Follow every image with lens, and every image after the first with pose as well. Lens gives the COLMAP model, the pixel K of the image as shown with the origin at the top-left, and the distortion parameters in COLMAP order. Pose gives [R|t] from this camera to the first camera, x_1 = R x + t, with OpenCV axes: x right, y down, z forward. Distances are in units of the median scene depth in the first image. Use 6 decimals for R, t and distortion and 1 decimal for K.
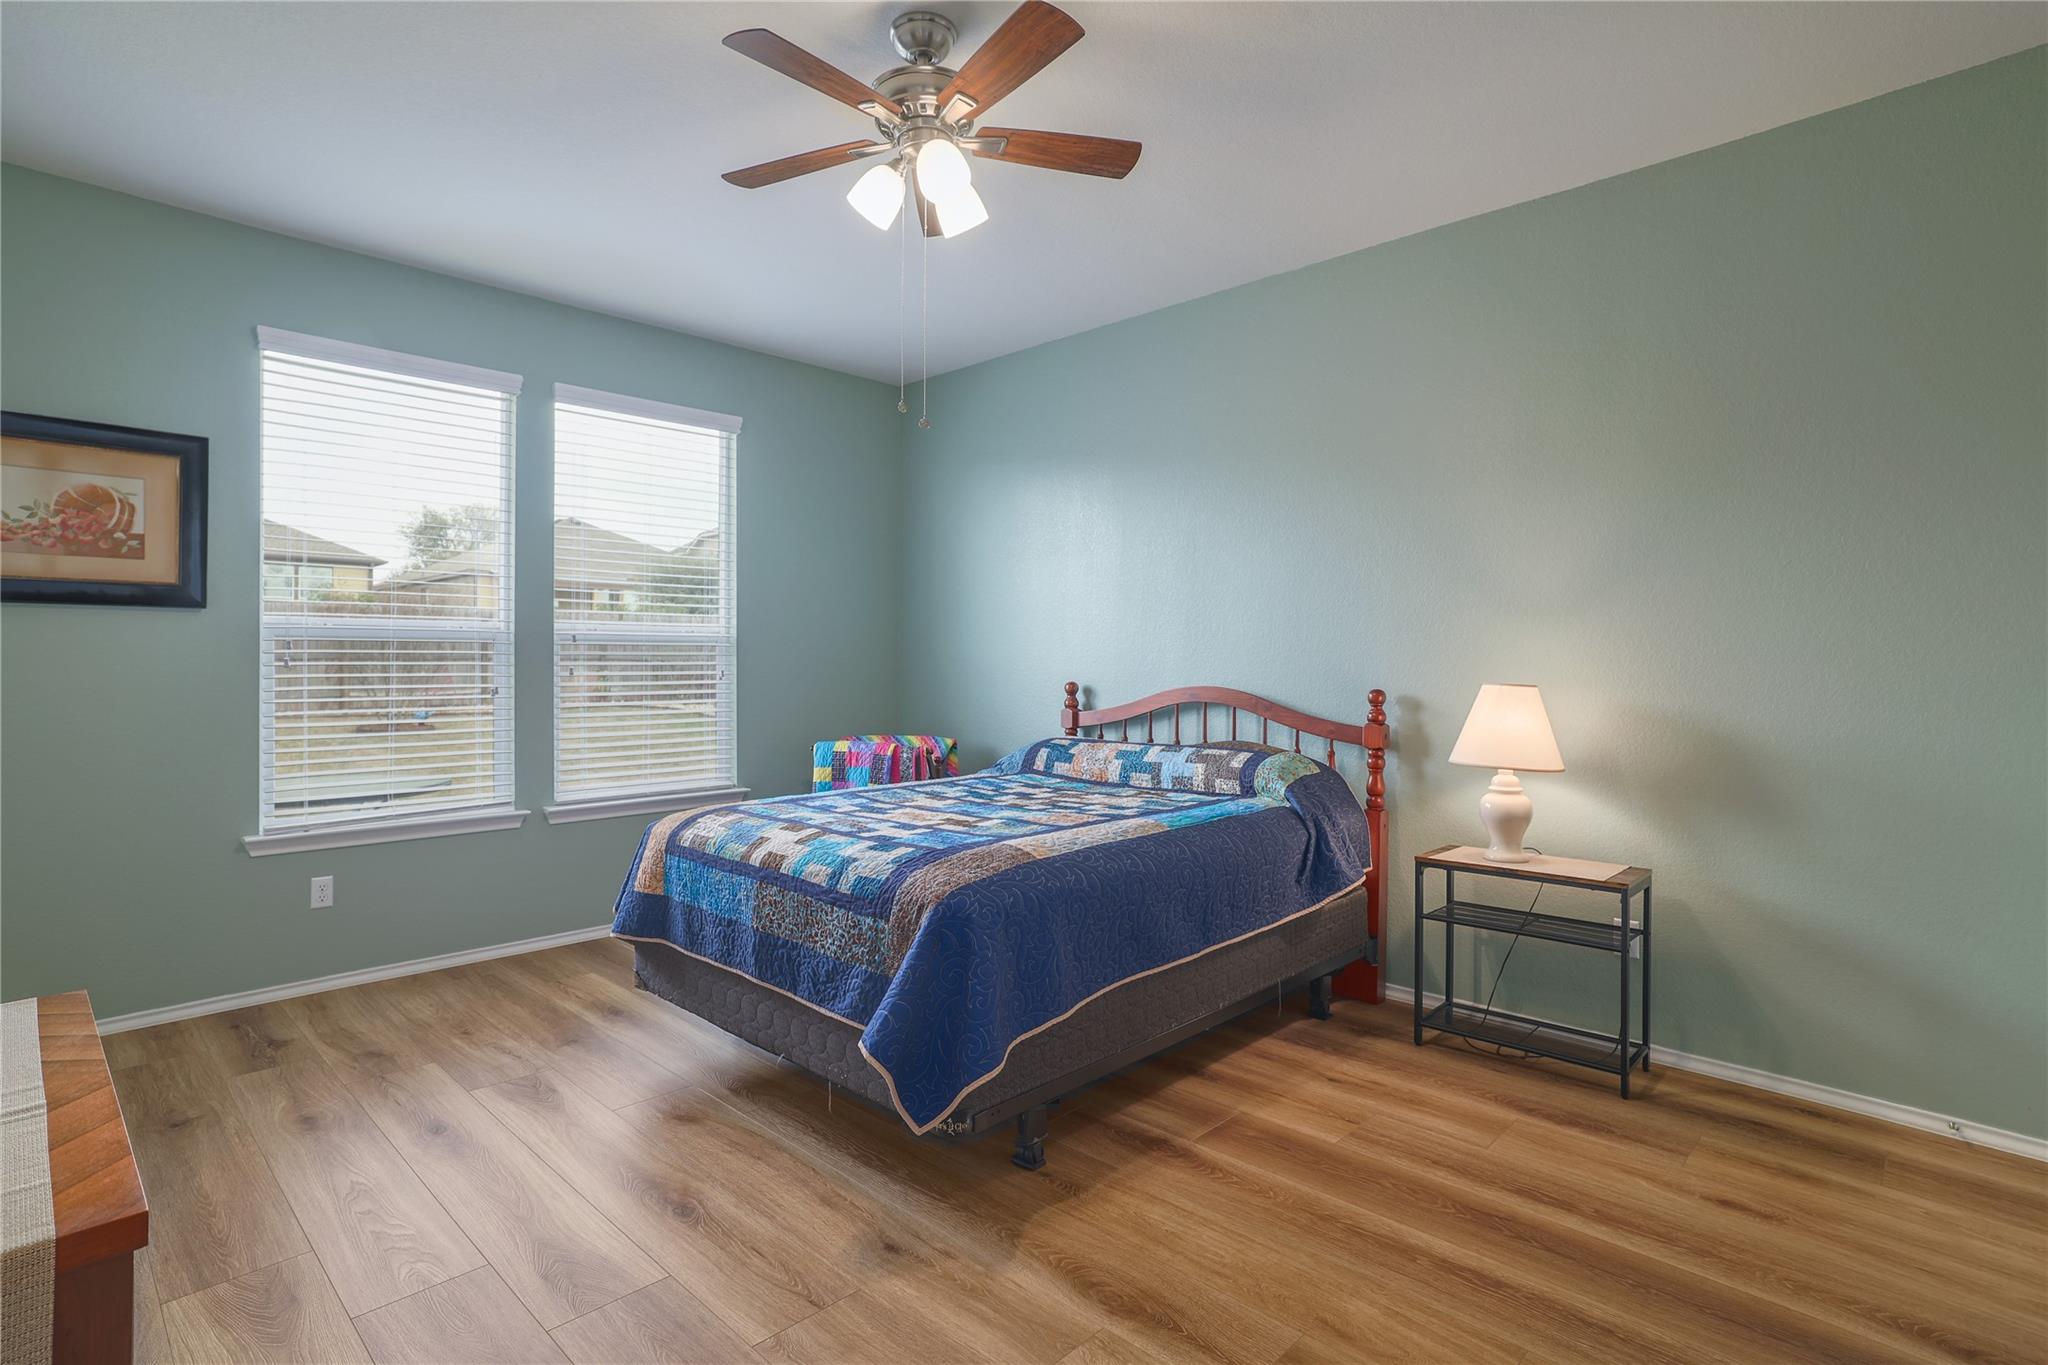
lens RADIAL K [[1009.6, 0, 1023.8], [0, 1009.6, 669.1], [0, 0, 1]] dist [-0.002602, -0.000523]
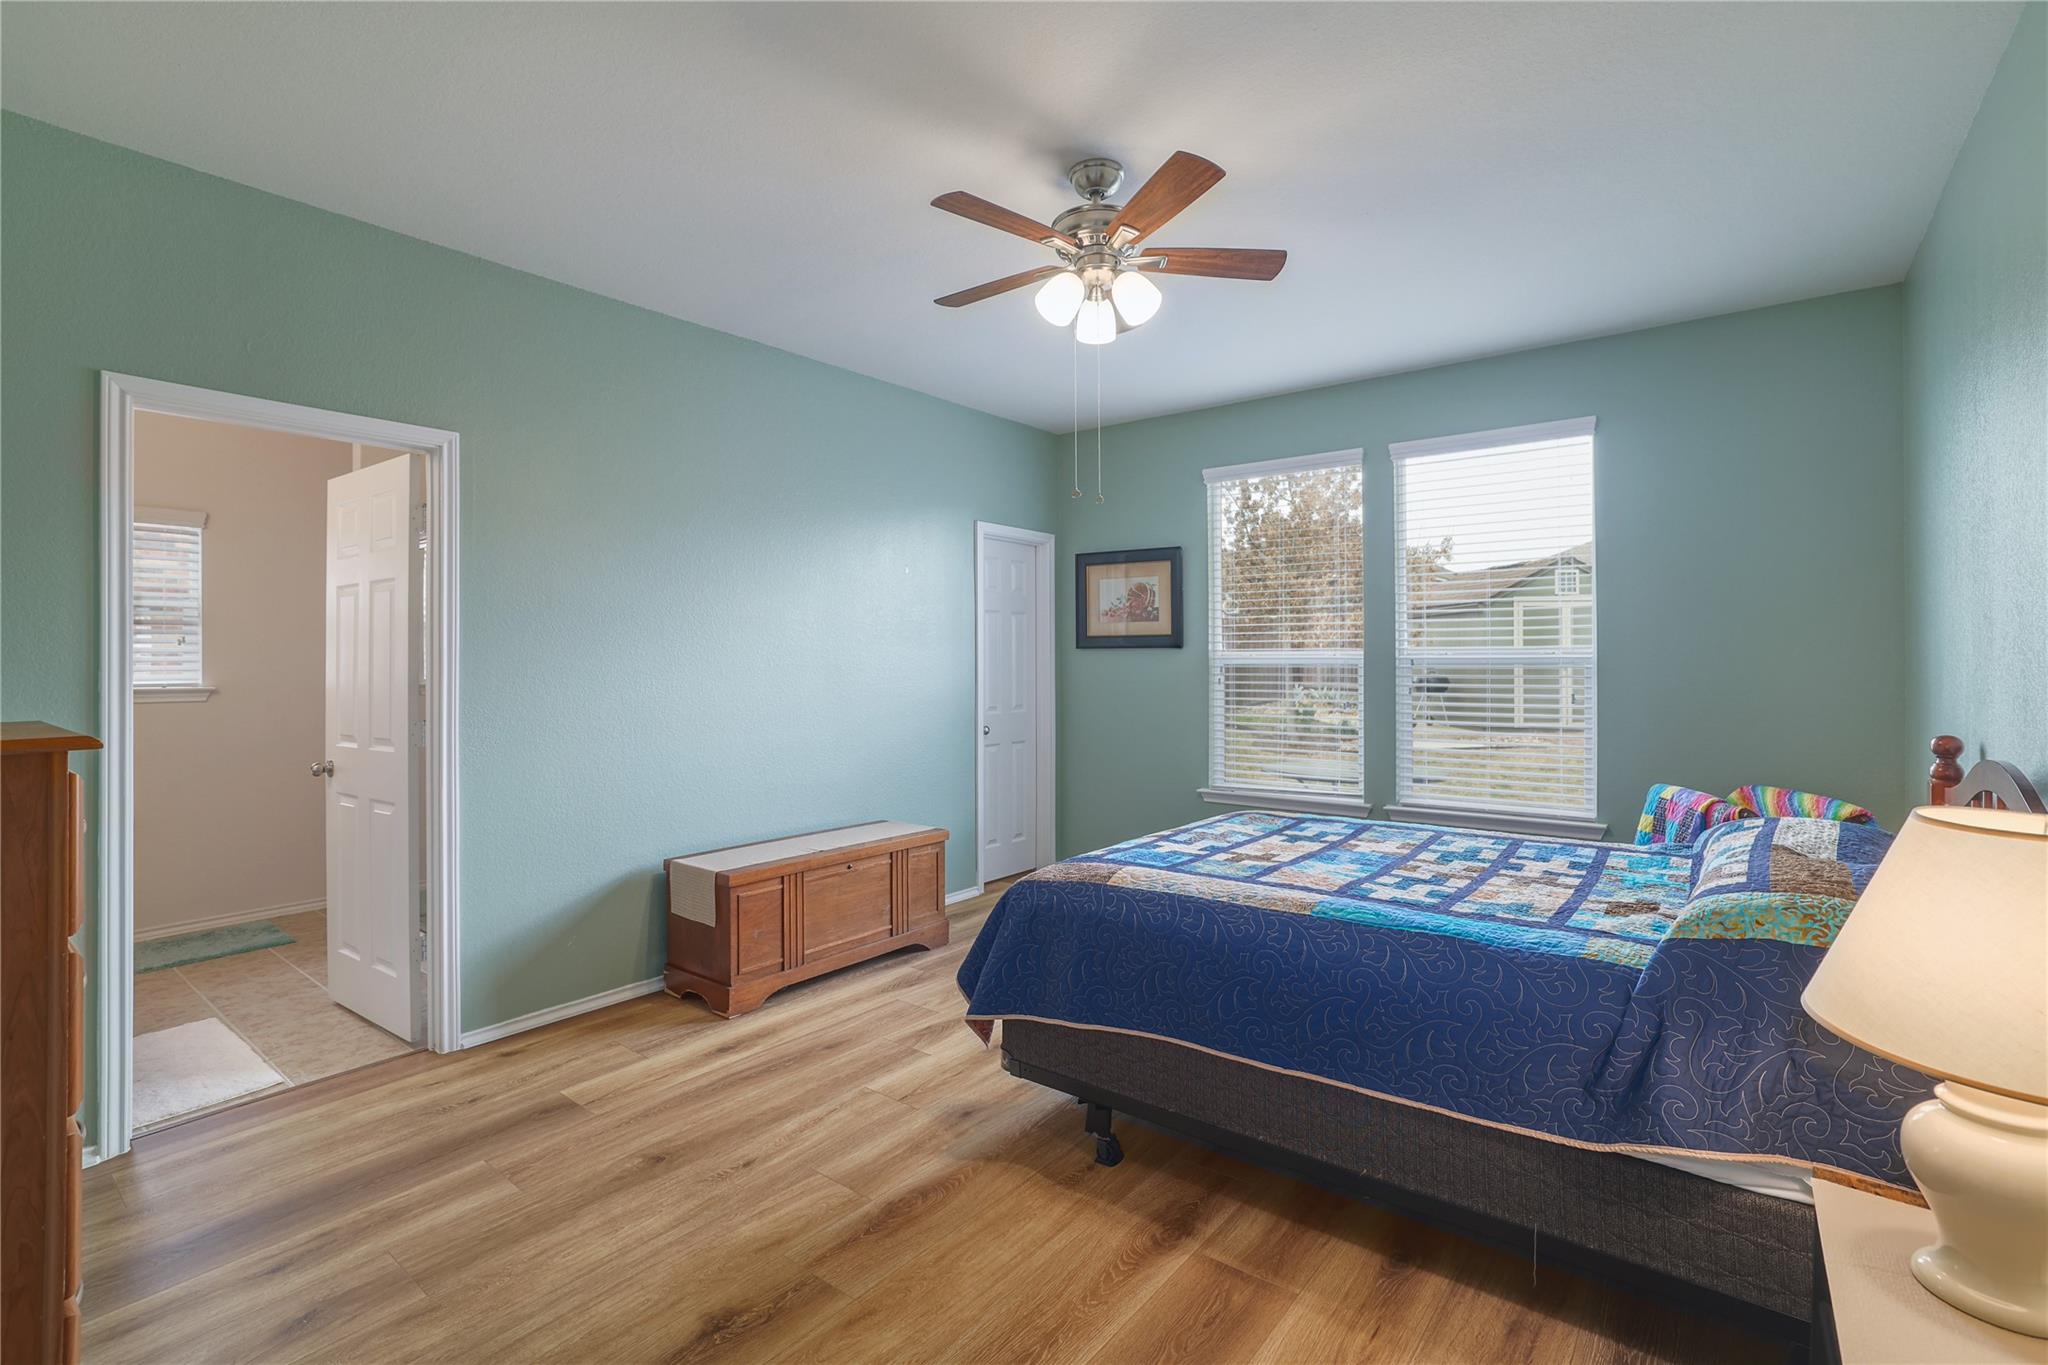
lens RADIAL K [[938.9, 0, 1024.0], [0, 938.9, 682.5], [0, 0, 1]] dist [-0.002056, -0.000105]
pose [[0.117031, 0.020464, -0.992917, 0.764580], [-0.007293, 0.999778, 0.019746, -0.034701], [0.993101, 0.004930, 0.117154, 0.606556]]
